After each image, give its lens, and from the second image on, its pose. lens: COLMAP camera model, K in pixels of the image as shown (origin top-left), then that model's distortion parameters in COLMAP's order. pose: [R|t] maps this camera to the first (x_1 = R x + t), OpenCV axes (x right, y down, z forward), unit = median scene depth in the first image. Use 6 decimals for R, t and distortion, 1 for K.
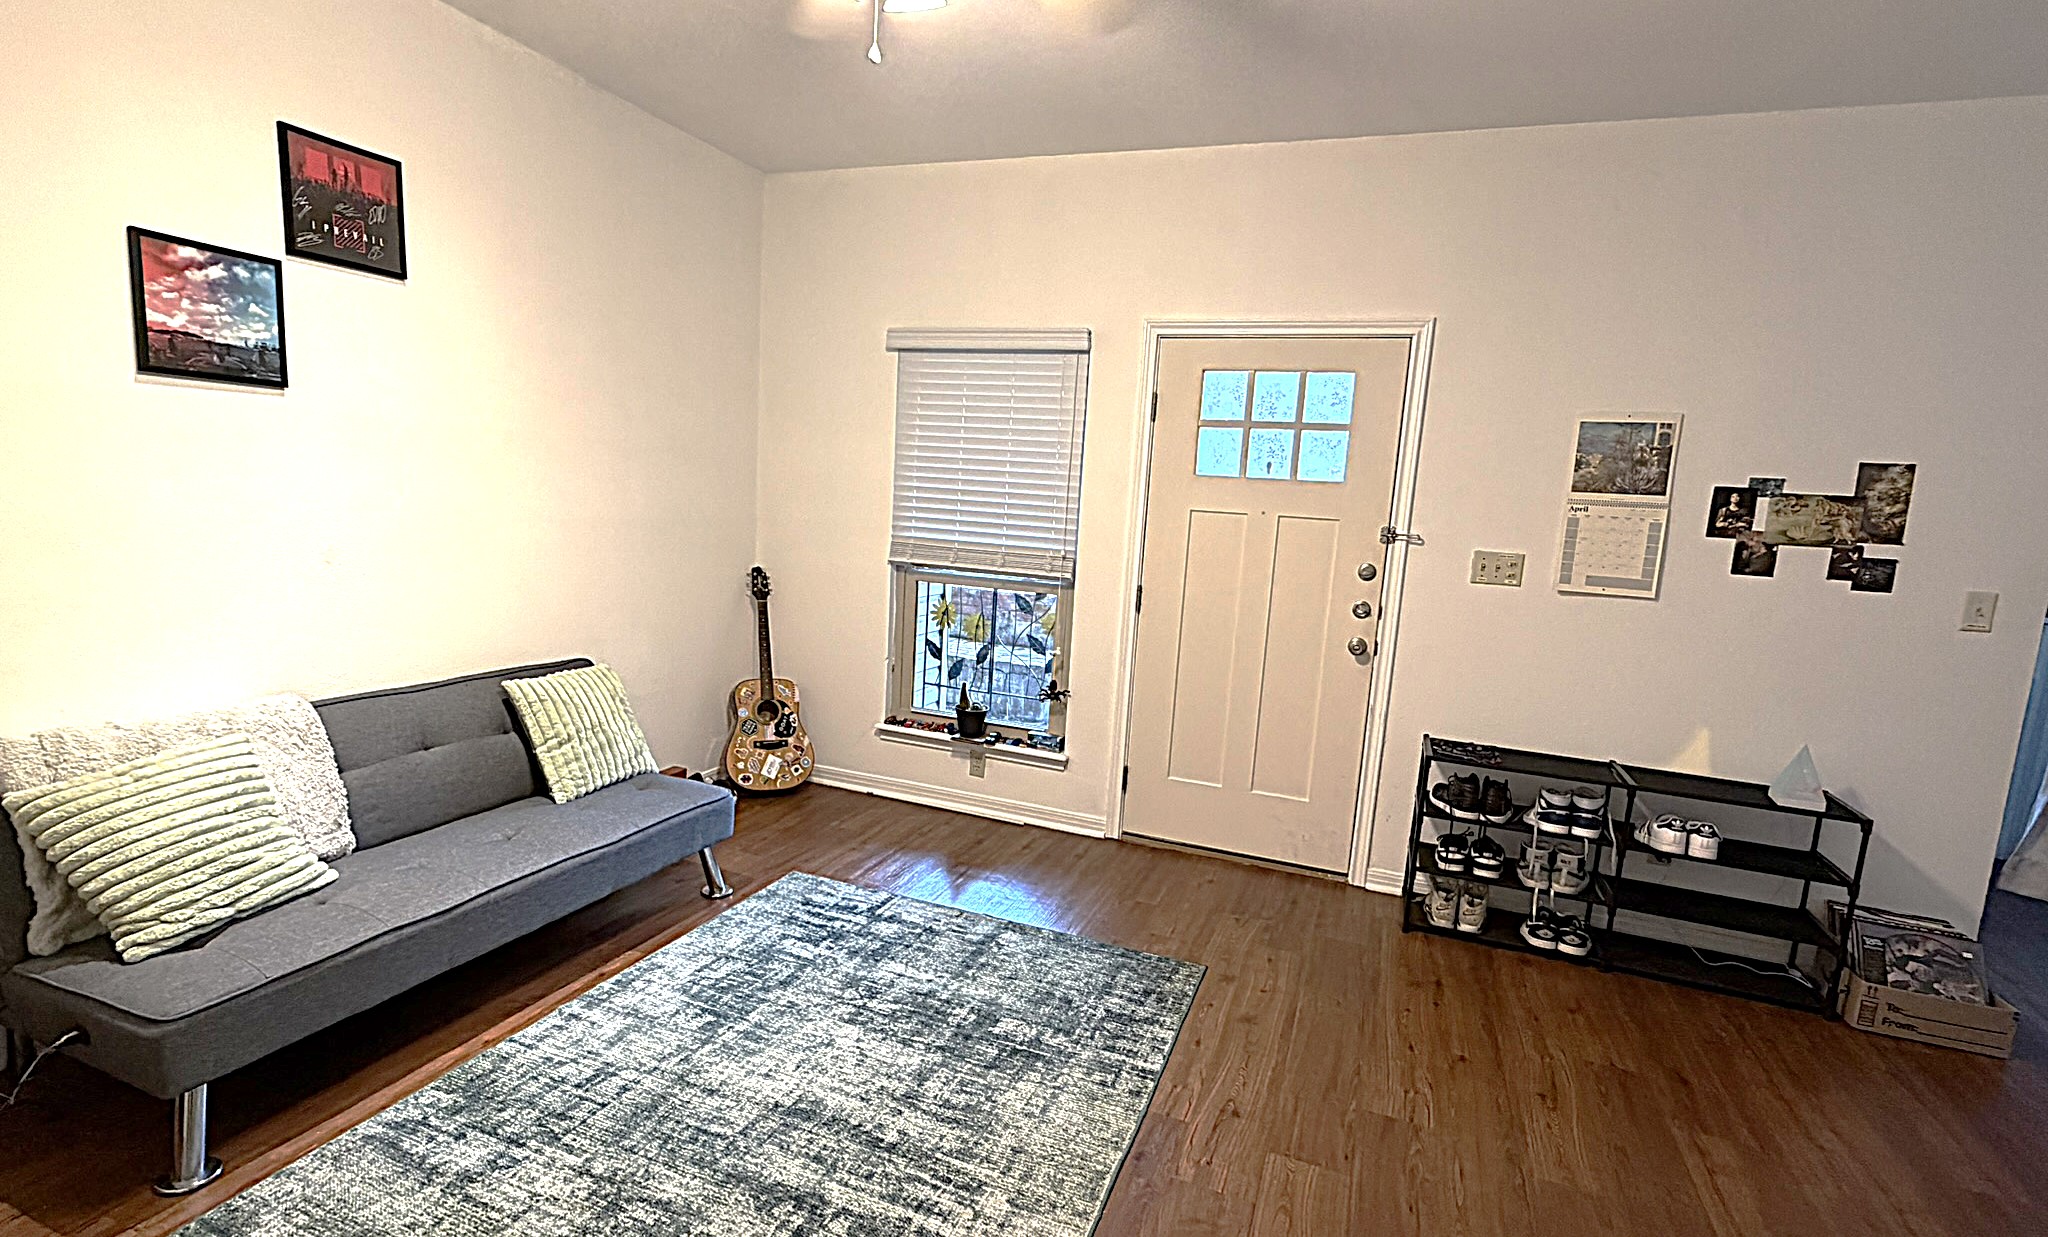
lens RADIAL K [[966.5, 0, 1025.0], [0, 966.5, 630.6], [0, 0, 1]] dist [0.002188, -0.000146]
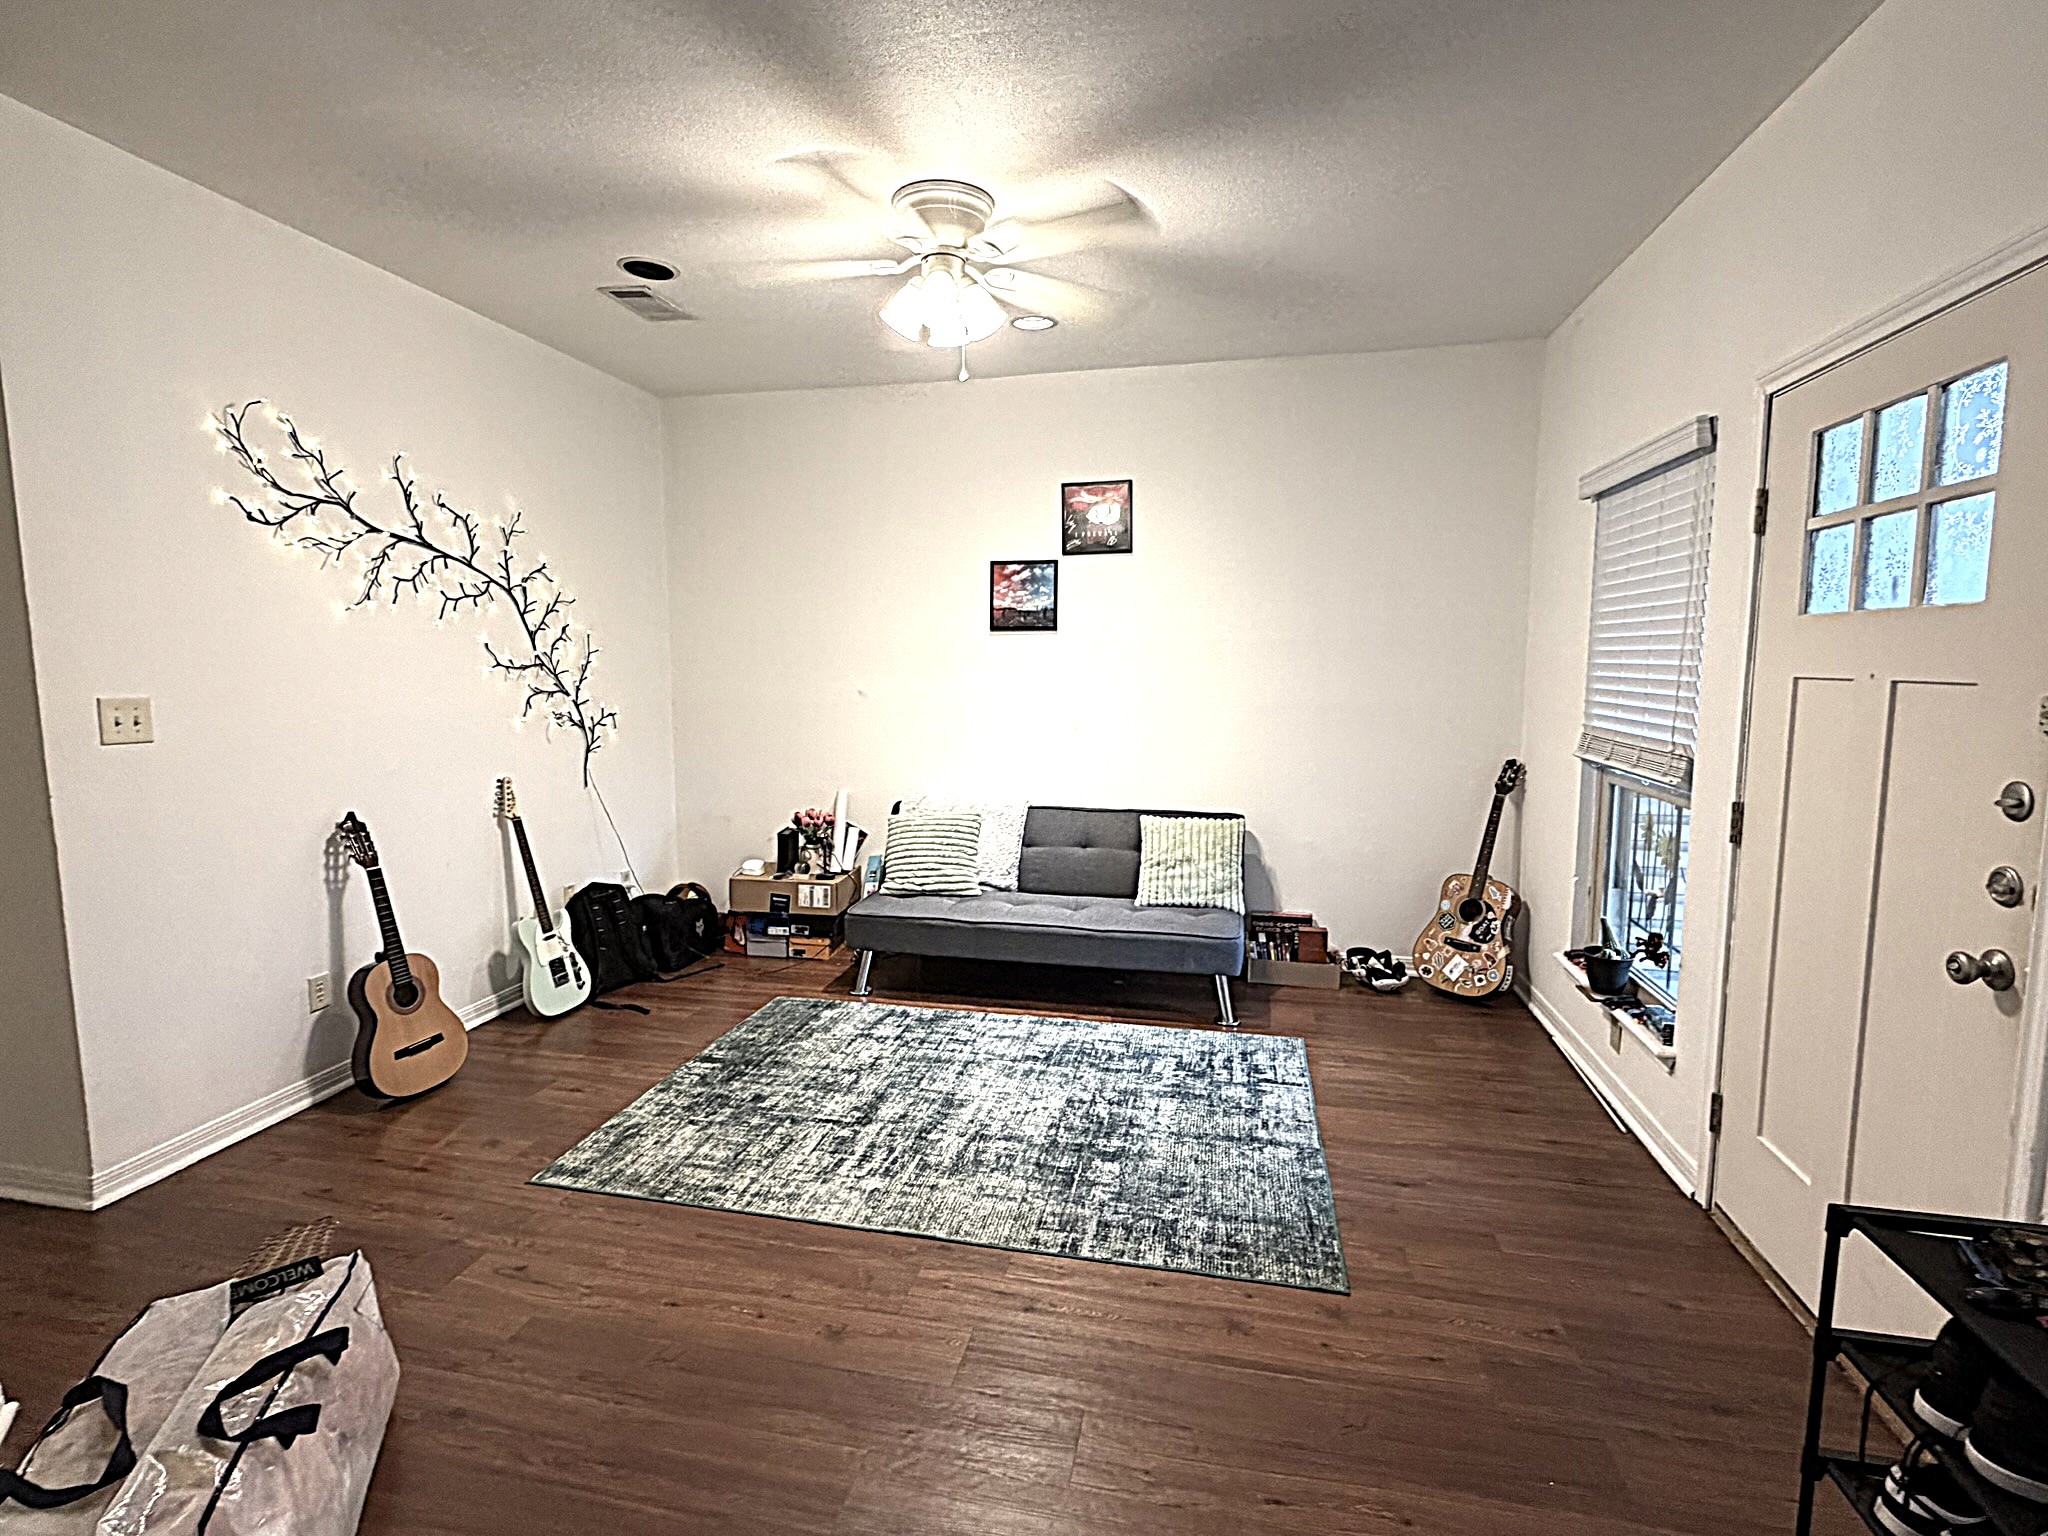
lens RADIAL K [[967.6, 0, 1024.3], [0, 967.6, 763.4], [0, 0, 1]] dist [-0.001201, 0.003884]
pose [[0.155369, 0.044527, -0.986852, 0.992108], [-0.129073, 0.991335, 0.024408, -0.042687], [0.979388, 0.123584, 0.159770, 0.686788]]
